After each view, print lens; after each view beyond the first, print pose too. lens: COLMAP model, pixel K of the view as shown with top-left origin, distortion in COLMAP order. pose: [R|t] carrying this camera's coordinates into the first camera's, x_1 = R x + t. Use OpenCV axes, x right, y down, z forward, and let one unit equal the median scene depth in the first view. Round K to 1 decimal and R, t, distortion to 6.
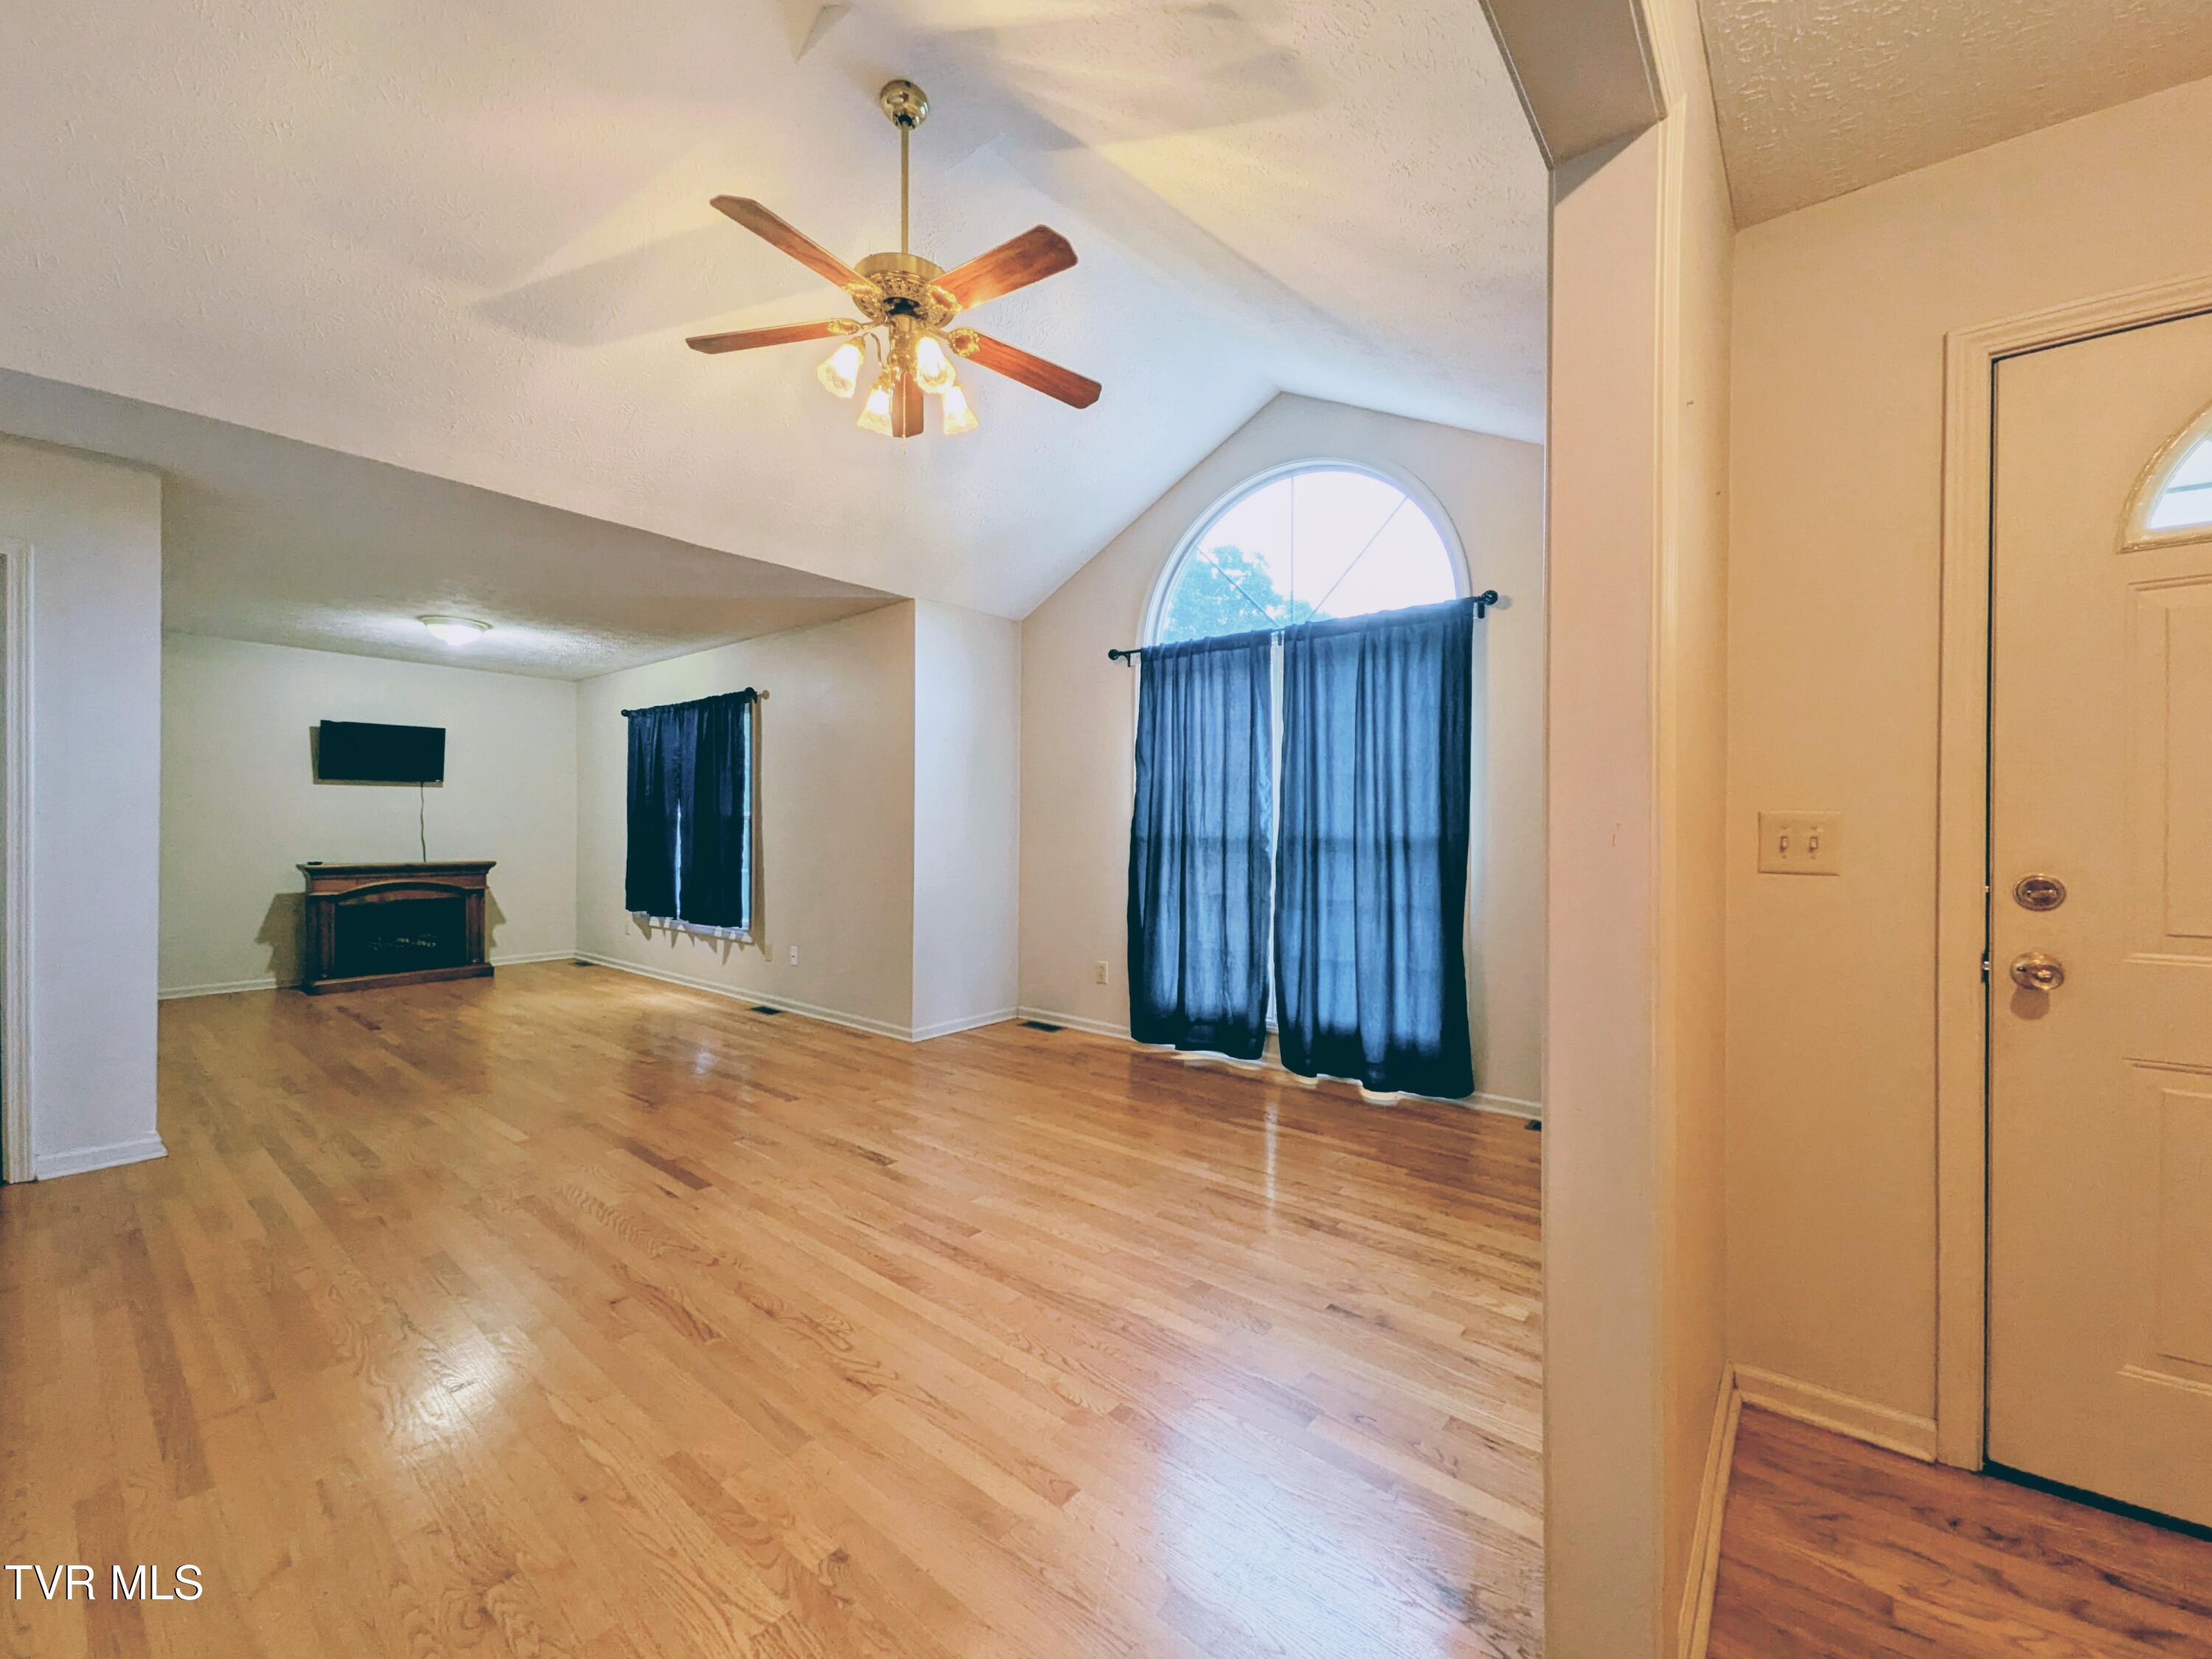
lens RADIAL K [[875.8, 0, 1106.0], [0, 875.8, 829.5], [0, 0, 1]] dist [-0.001059, -0.000369]
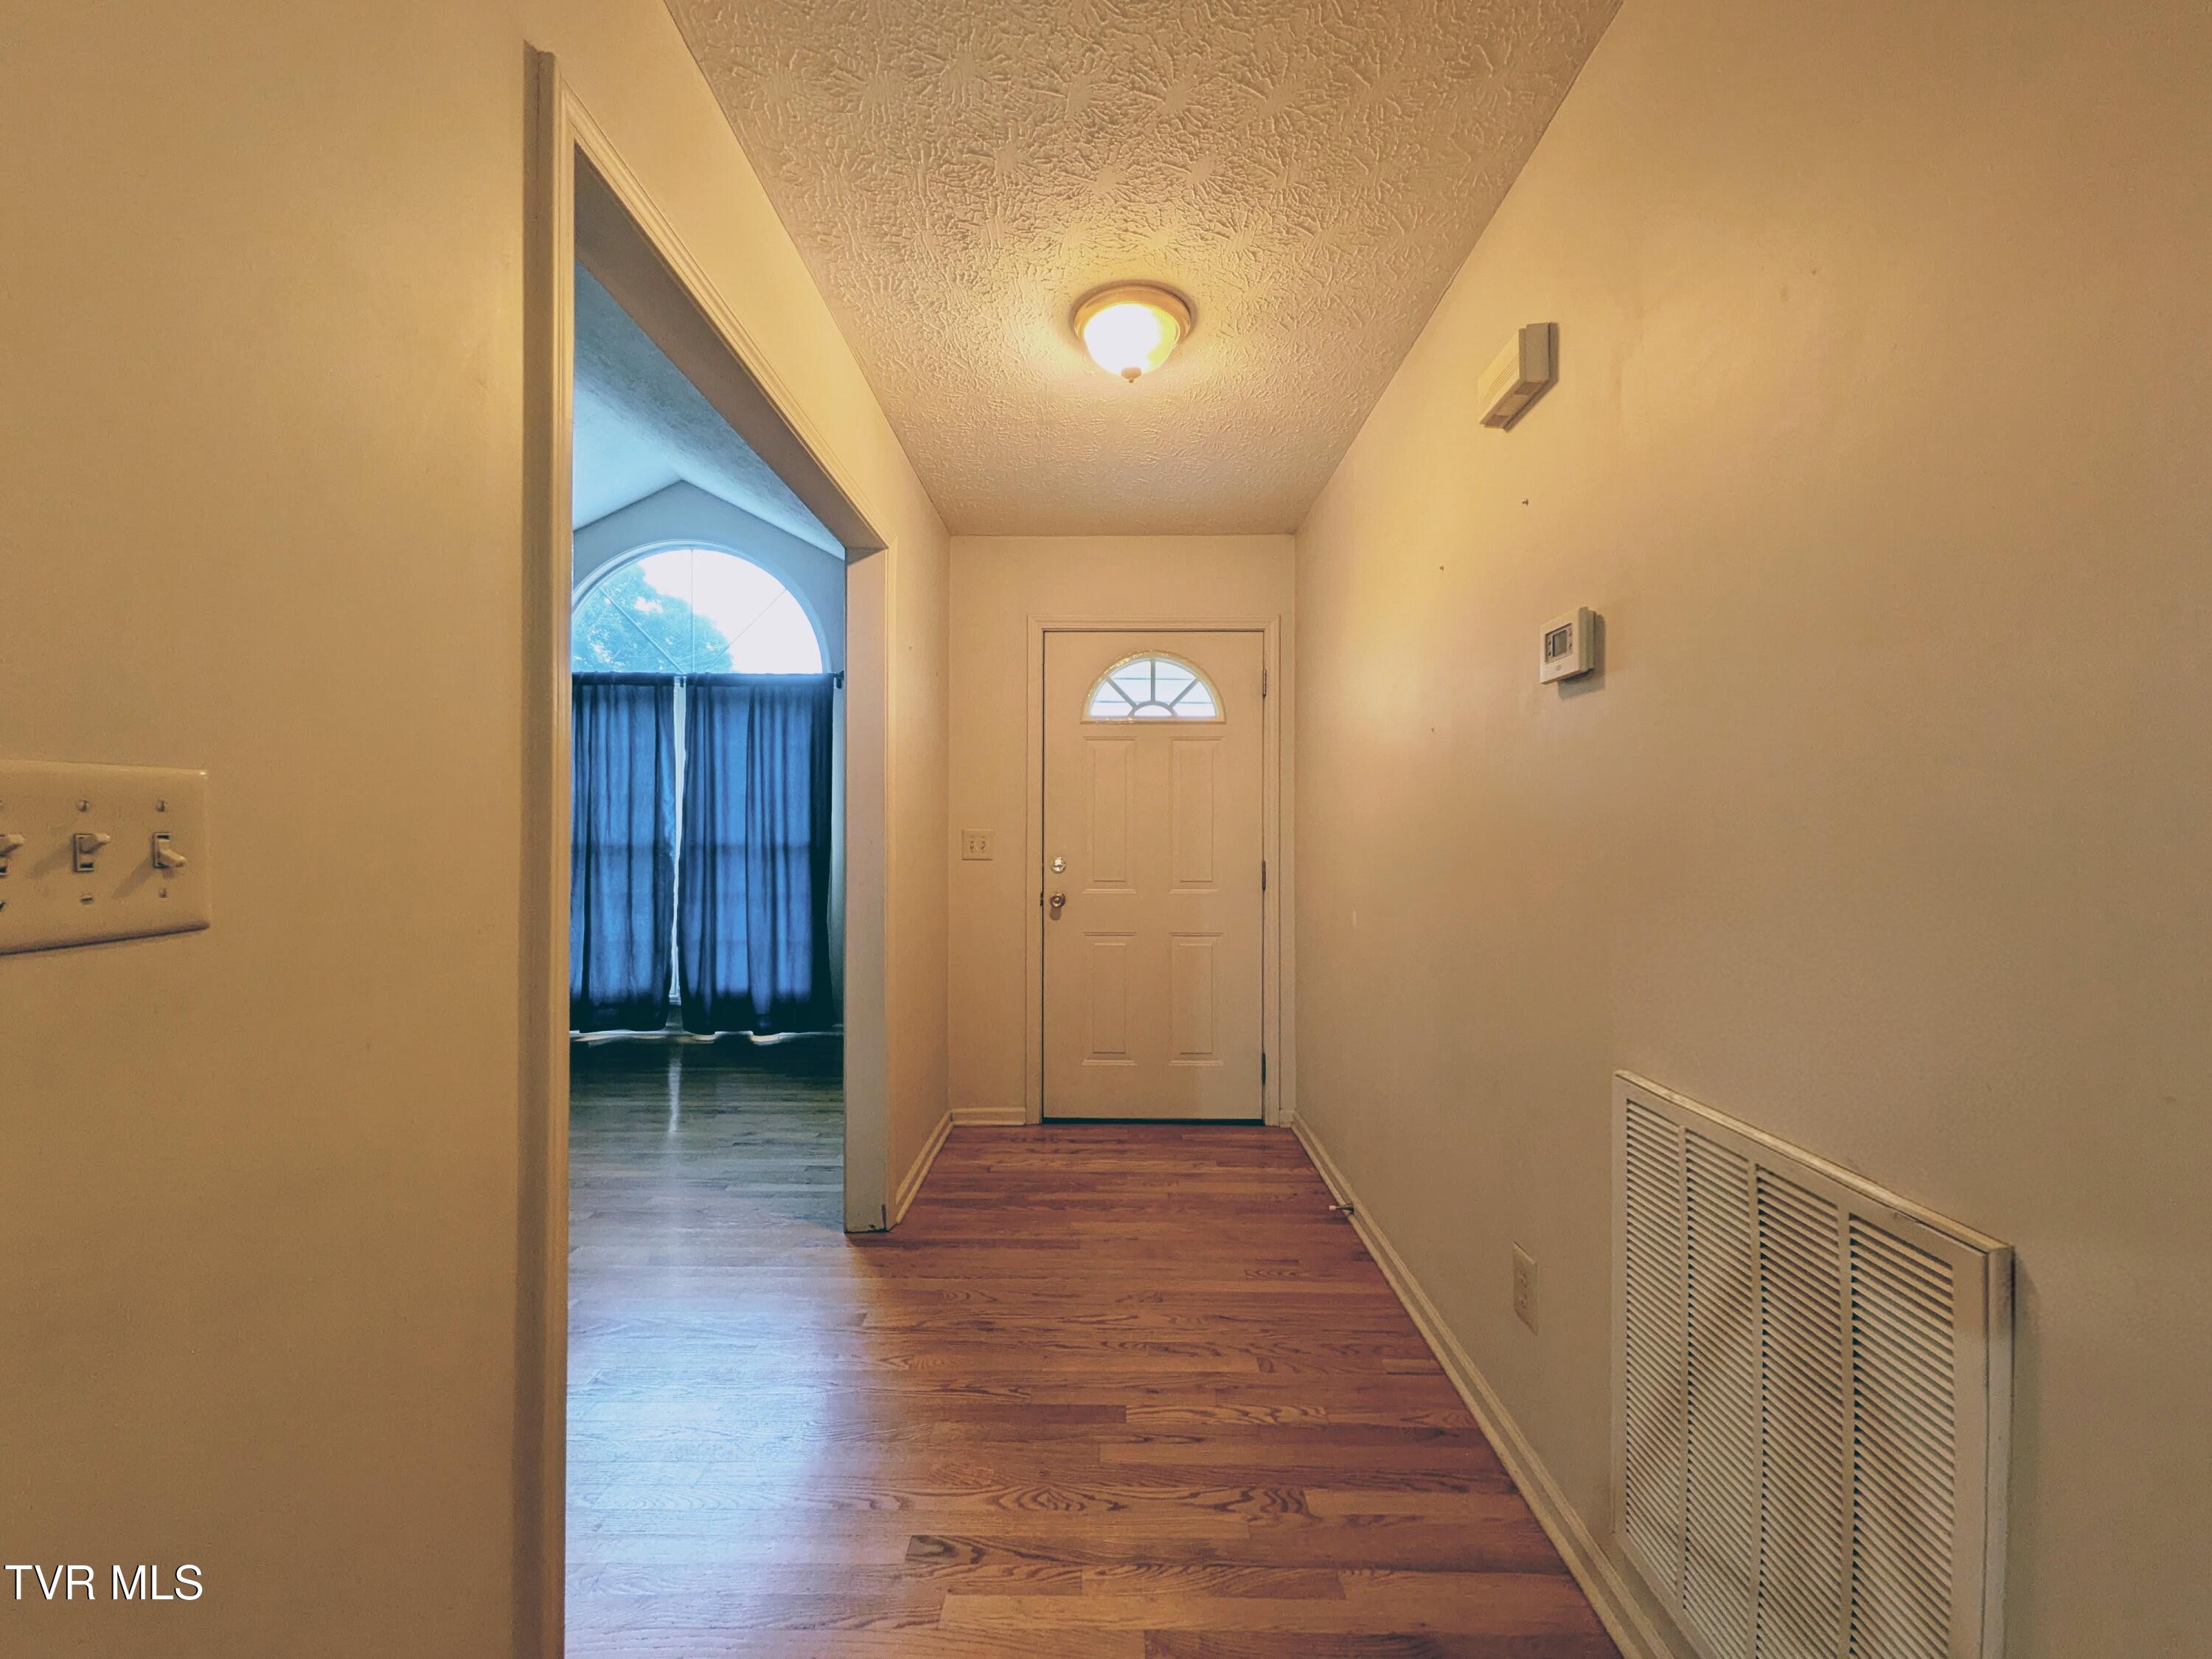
lens RADIAL K [[866.0, 0, 1108.2], [0, 866.0, 833.1], [0, 0, 1]] dist [0.003026, 0.000417]
pose [[0.776624, 0.000106, 0.629964, -0.106670], [0.001277, 0.999998, -0.001741, -0.003909], [-0.629963, 0.002157, 0.776622, -0.330649]]
